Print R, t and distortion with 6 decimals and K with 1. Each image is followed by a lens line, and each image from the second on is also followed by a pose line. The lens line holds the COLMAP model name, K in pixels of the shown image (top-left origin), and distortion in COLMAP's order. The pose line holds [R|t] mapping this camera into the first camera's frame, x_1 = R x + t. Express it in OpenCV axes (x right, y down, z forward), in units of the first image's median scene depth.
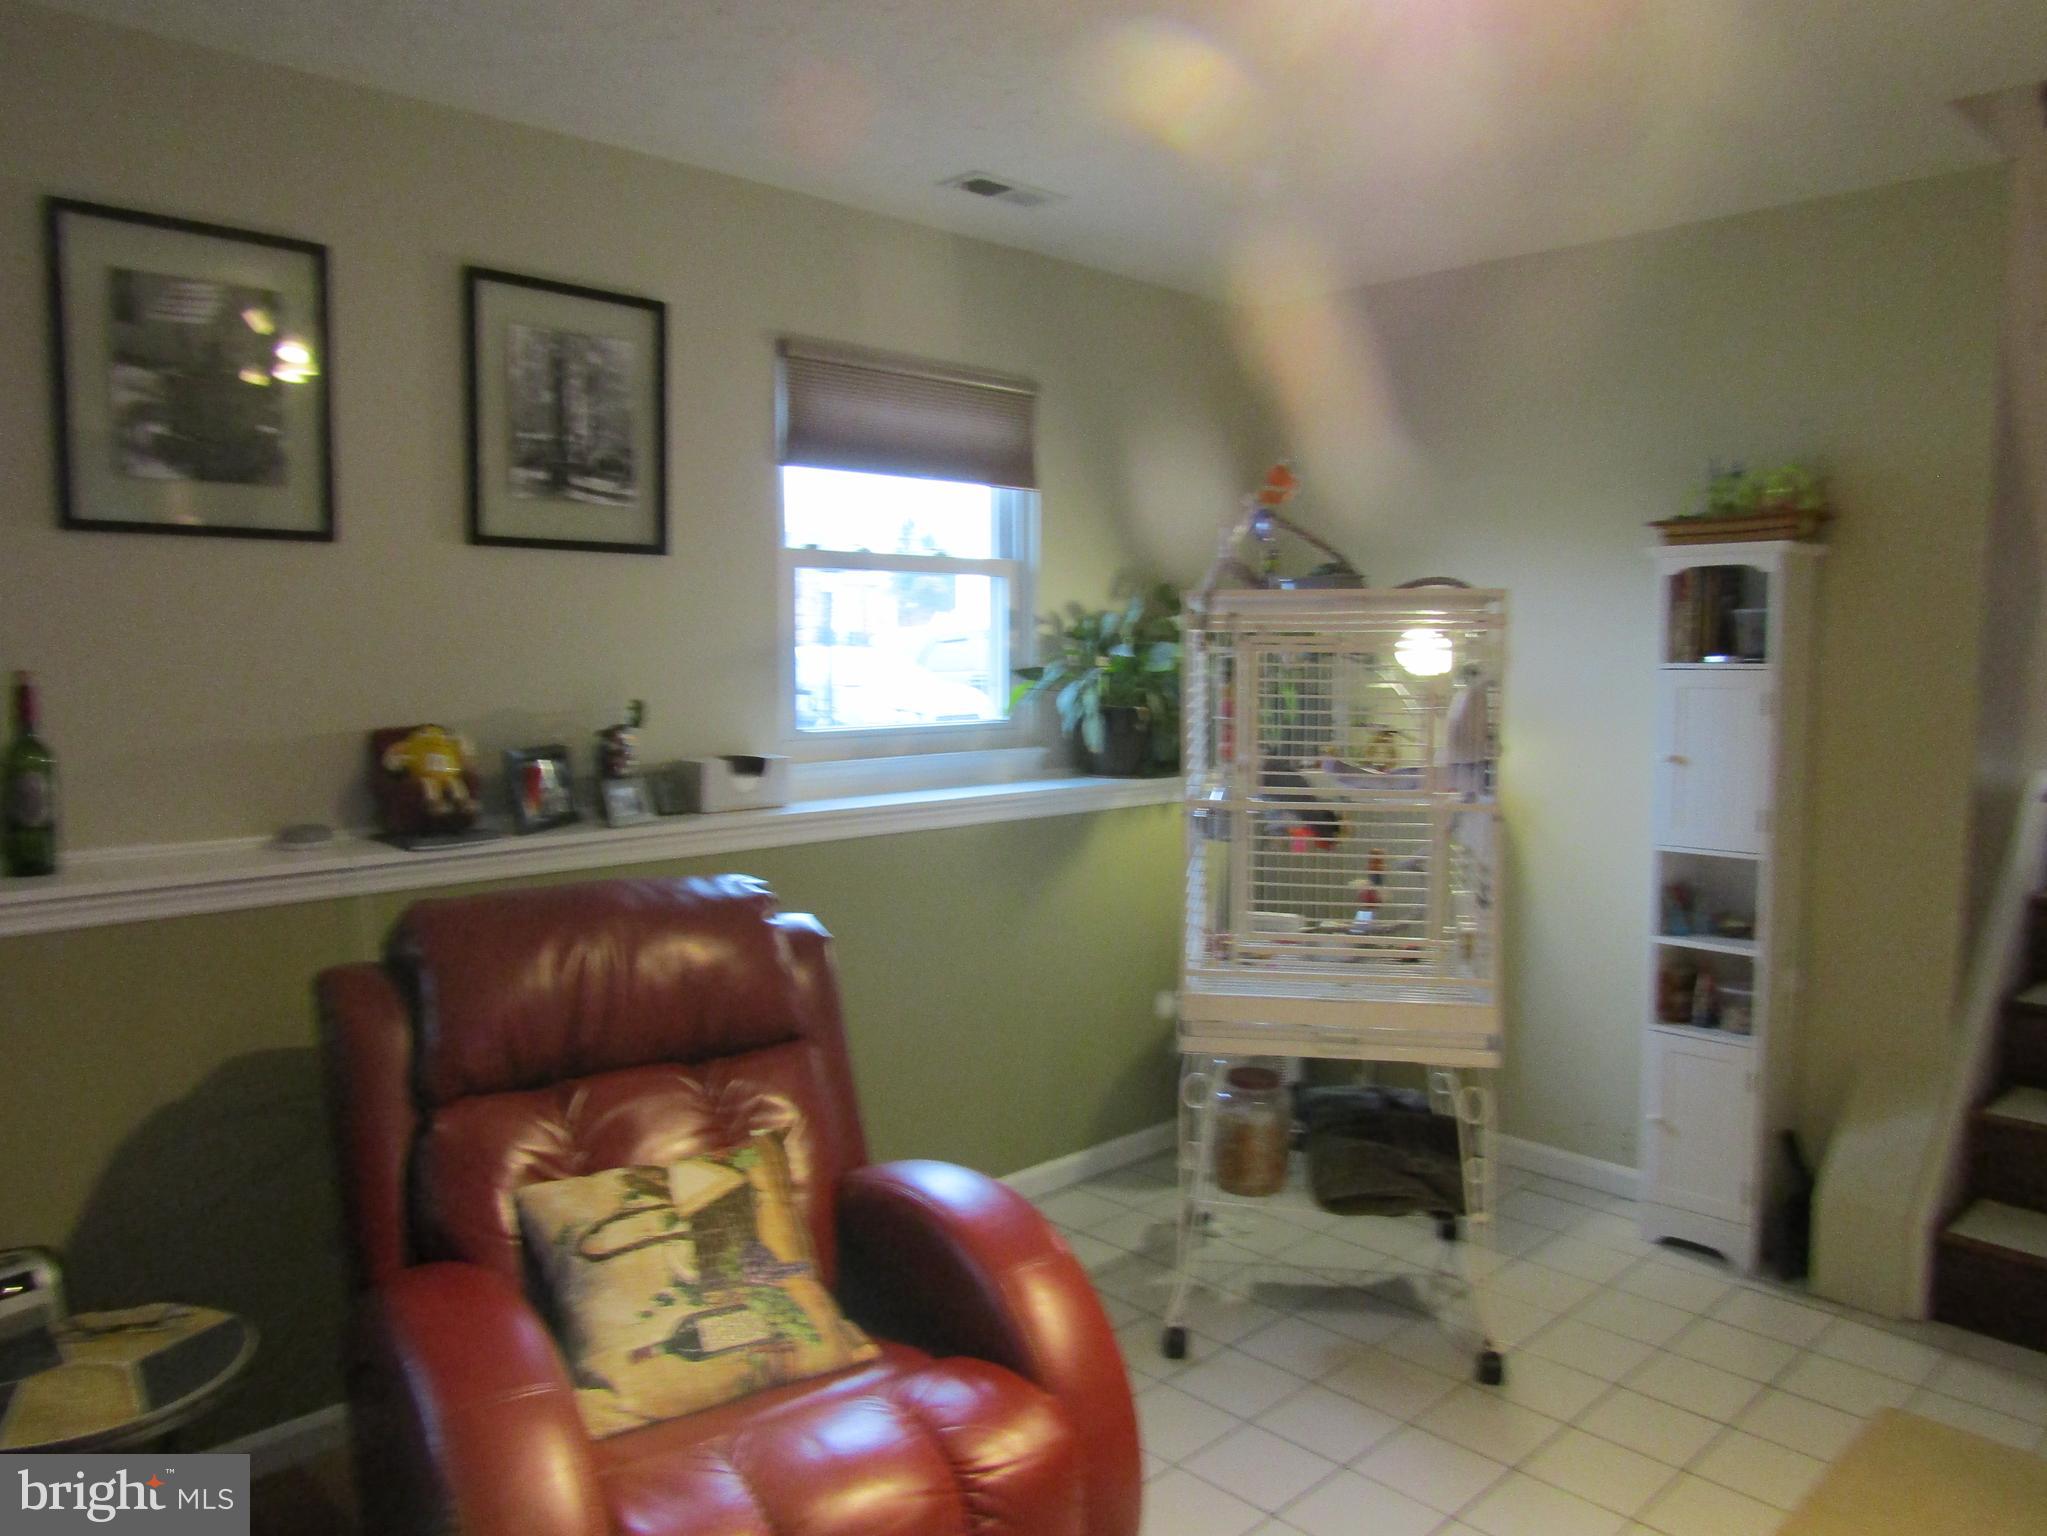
lens RADIAL K [[1444.3, 0, 1024.5], [0, 1444.3, 763.4], [0, 0, 1]] dist [-0.012041, 0.007728]
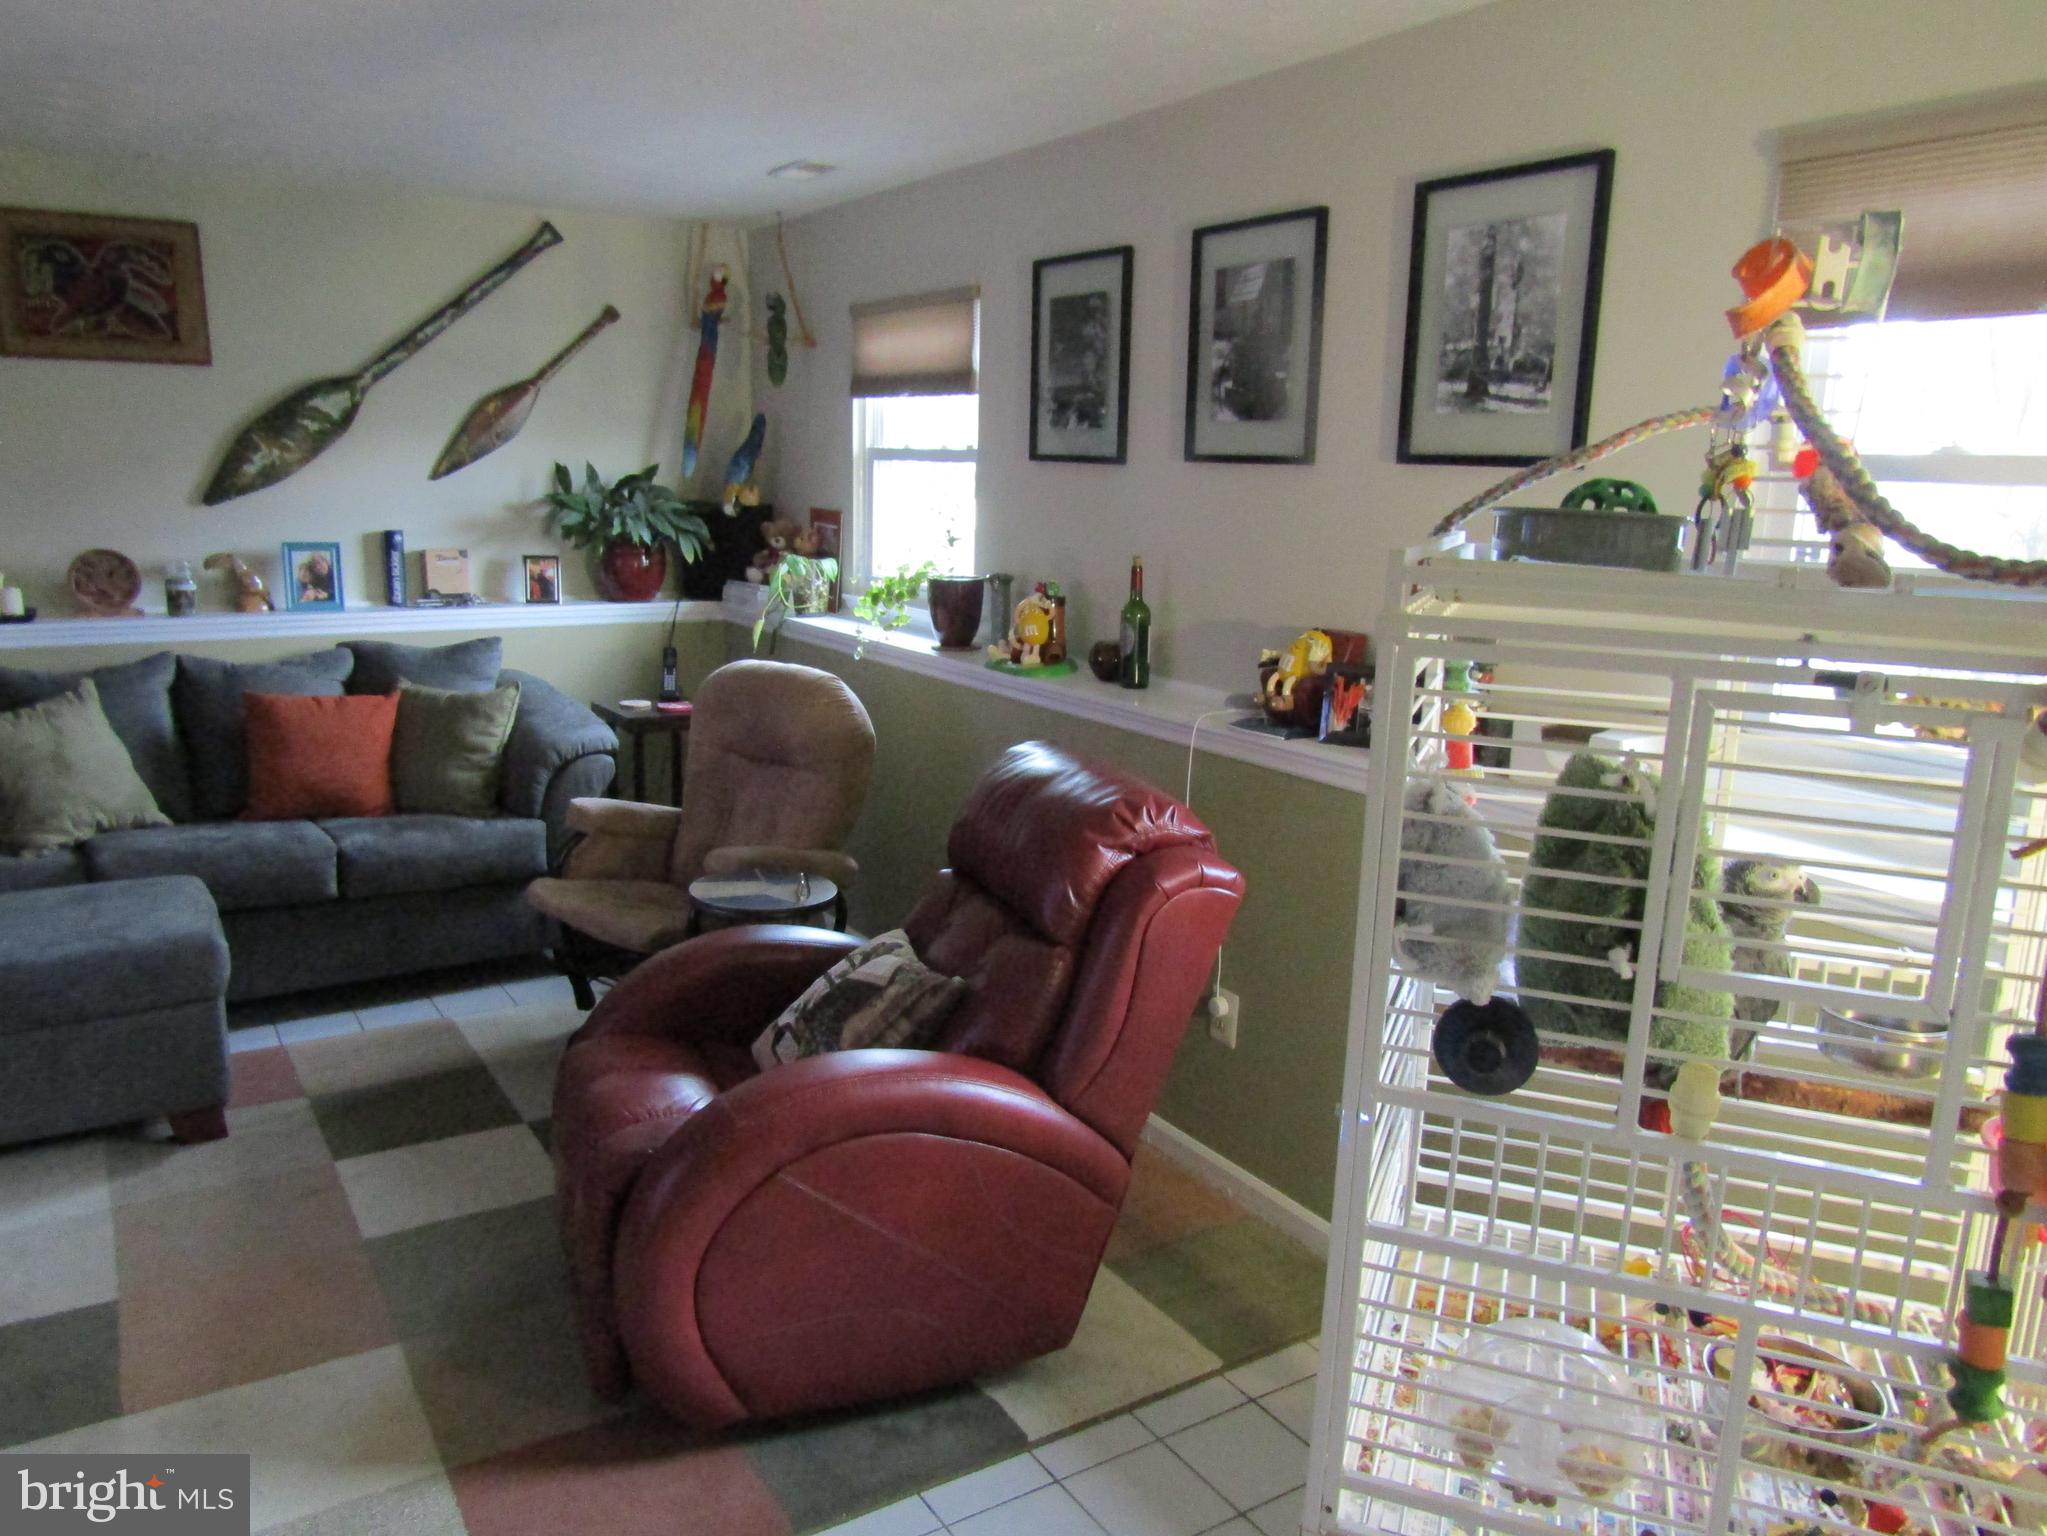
lens RADIAL K [[1444.3, 0, 1026.8], [0, 1444.3, 772.4], [0, 0, 1]] dist [-0.012041, 0.007728]
pose [[-0.199278, 0.203442, -0.958593, 0.683517], [-0.107512, 0.967769, 0.227739, -0.139488], [0.974027, 0.148443, -0.170983, 0.919816]]
